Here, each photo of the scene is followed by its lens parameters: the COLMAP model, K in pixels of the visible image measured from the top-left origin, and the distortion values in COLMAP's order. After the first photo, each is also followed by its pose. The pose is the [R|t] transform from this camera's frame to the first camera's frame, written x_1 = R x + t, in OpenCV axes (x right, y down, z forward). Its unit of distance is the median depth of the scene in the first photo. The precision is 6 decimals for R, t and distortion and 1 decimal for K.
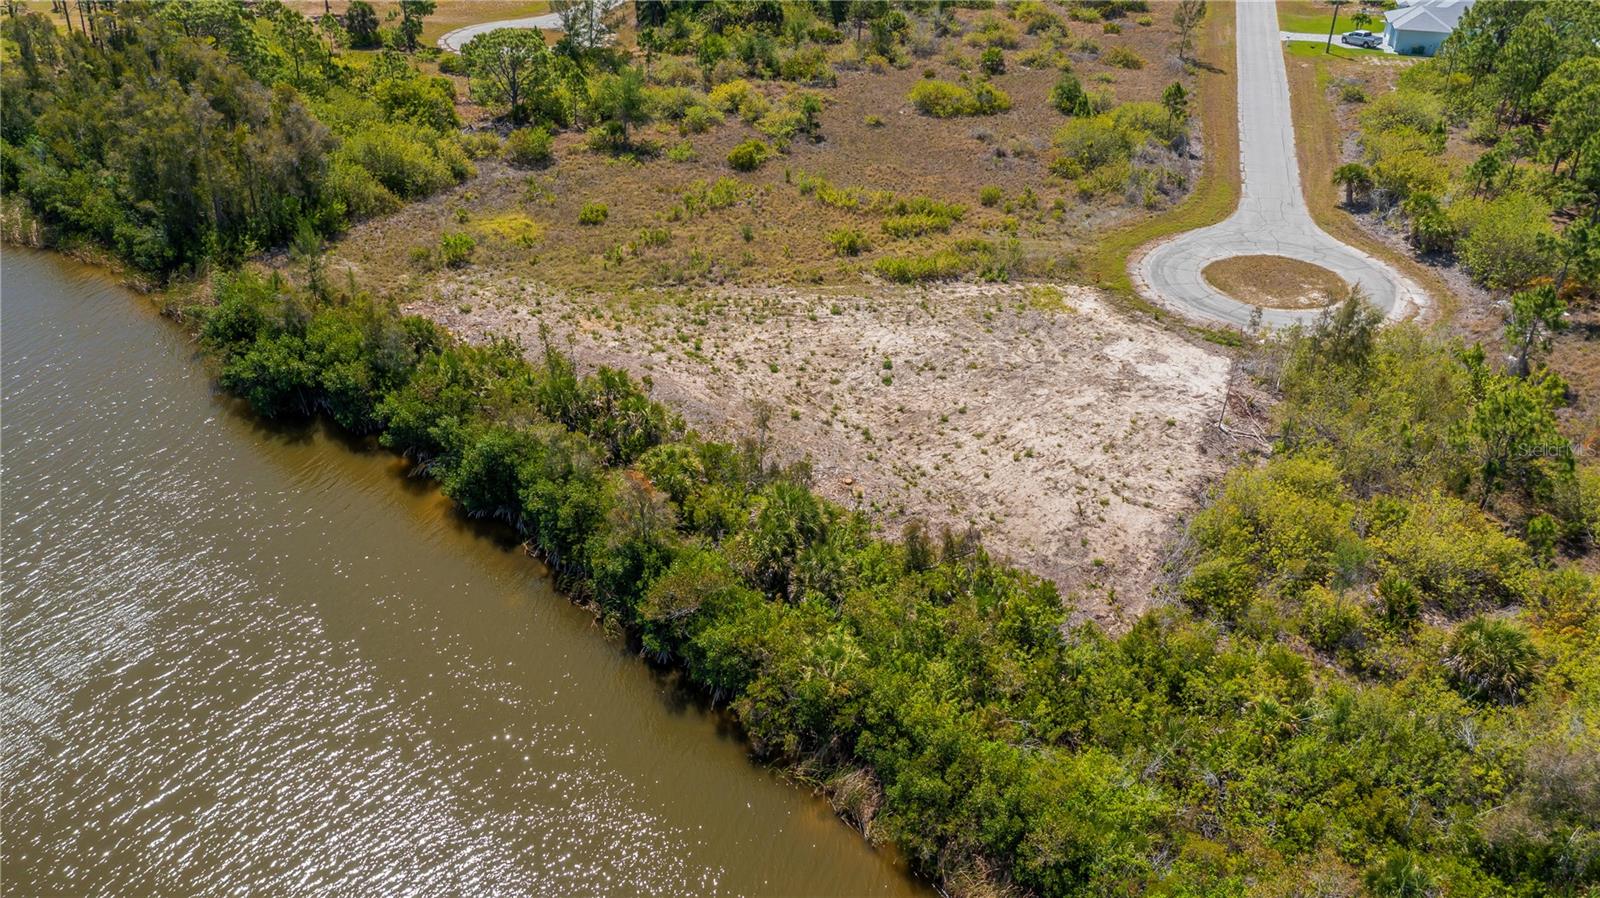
lens RADIAL K [[1257.6, 0, 802.0], [0, 1257.6, 444.2], [0, 0, 1]] dist [-0.013746, 0.011732]
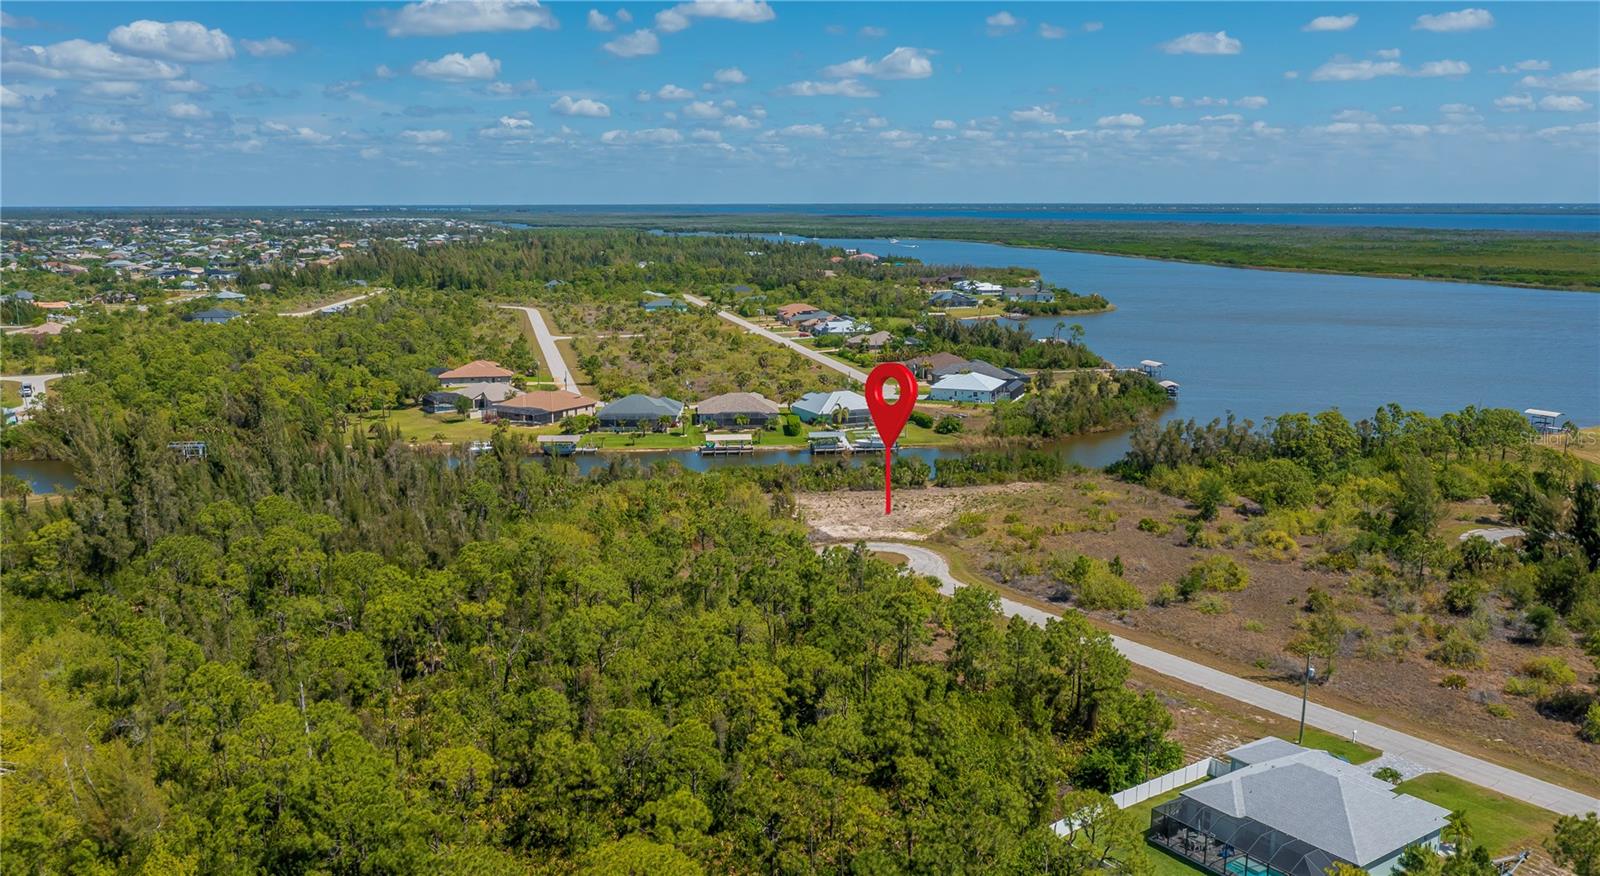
lens RADIAL K [[1309.4, 0, 811.0], [0, 1309.4, 480.0], [0, 0, 1]] dist [-0.009698, 0.008428]
pose [[-0.619724, 0.149811, -0.770388, 1.926440], [-0.405612, 0.779213, 0.477814, -1.123108], [0.671879, 0.608591, -0.422132, 1.661685]]
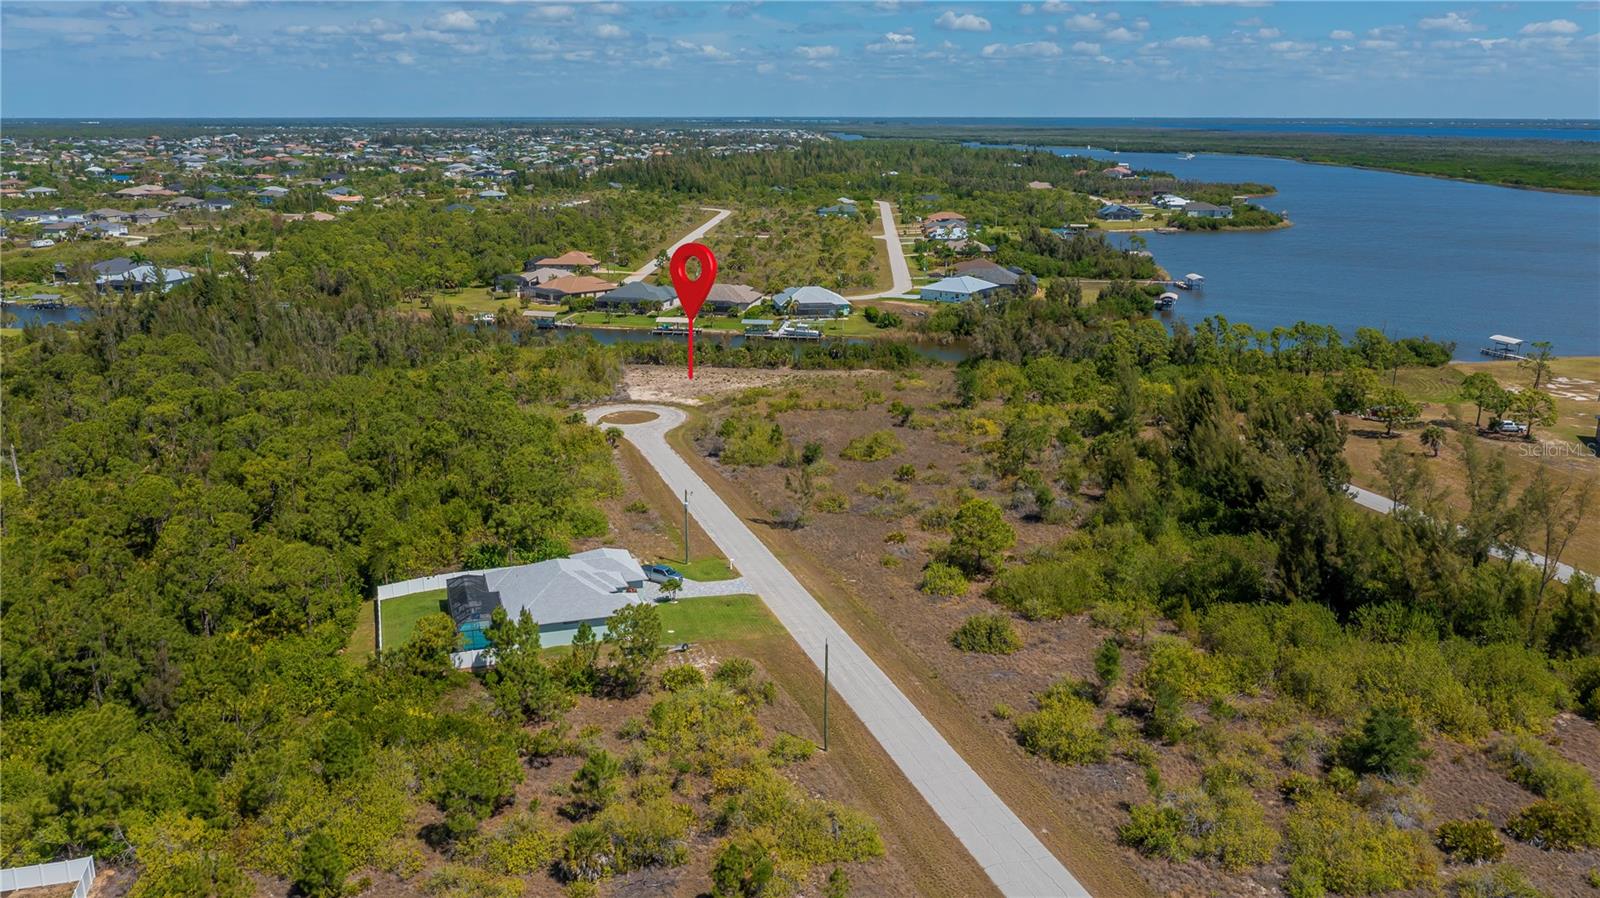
lens RADIAL K [[1257.6, 0, 802.0], [0, 1257.6, 444.2], [0, 0, 1]] dist [-0.013746, 0.011732]
pose [[-0.818874, 0.130230, -0.559004, 1.389311], [-0.303523, 0.728354, 0.614308, -1.584531], [0.487154, 0.672711, -0.556902, 2.421271]]
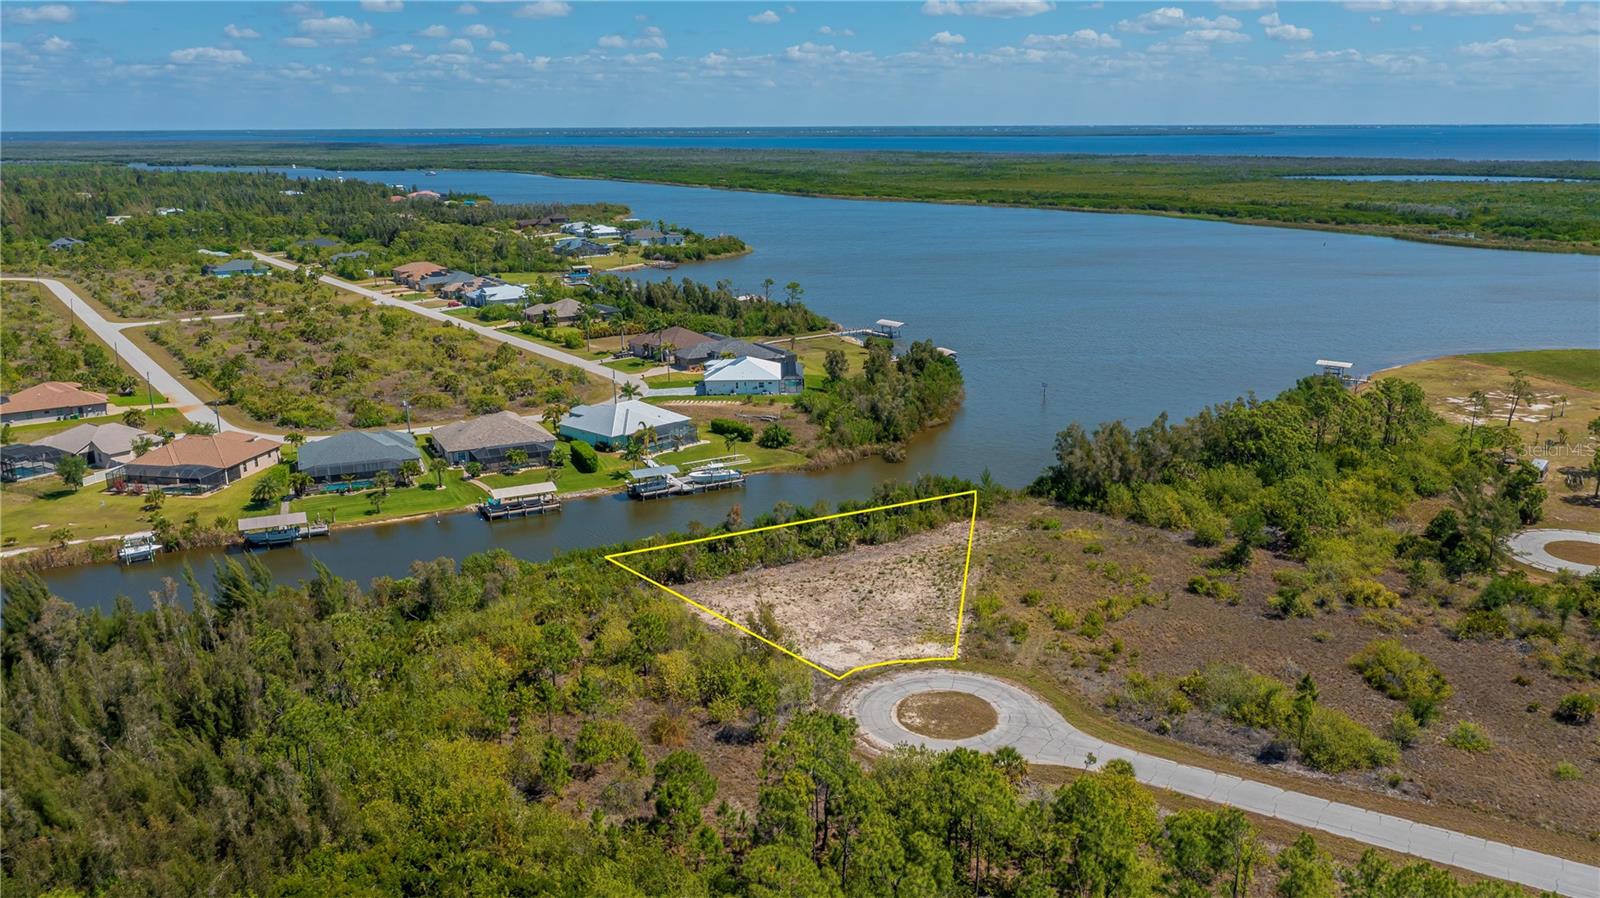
lens RADIAL K [[1264.0, 0, 825.7], [0, 1264.0, 448.1], [0, 0, 1]] dist [-0.003769, 0.004774]
pose [[-0.274787, 0.225691, -0.934642, 1.538921], [-0.488677, 0.804372, 0.337907, -0.716979], [0.828062, 0.549590, -0.110741, 0.858786]]
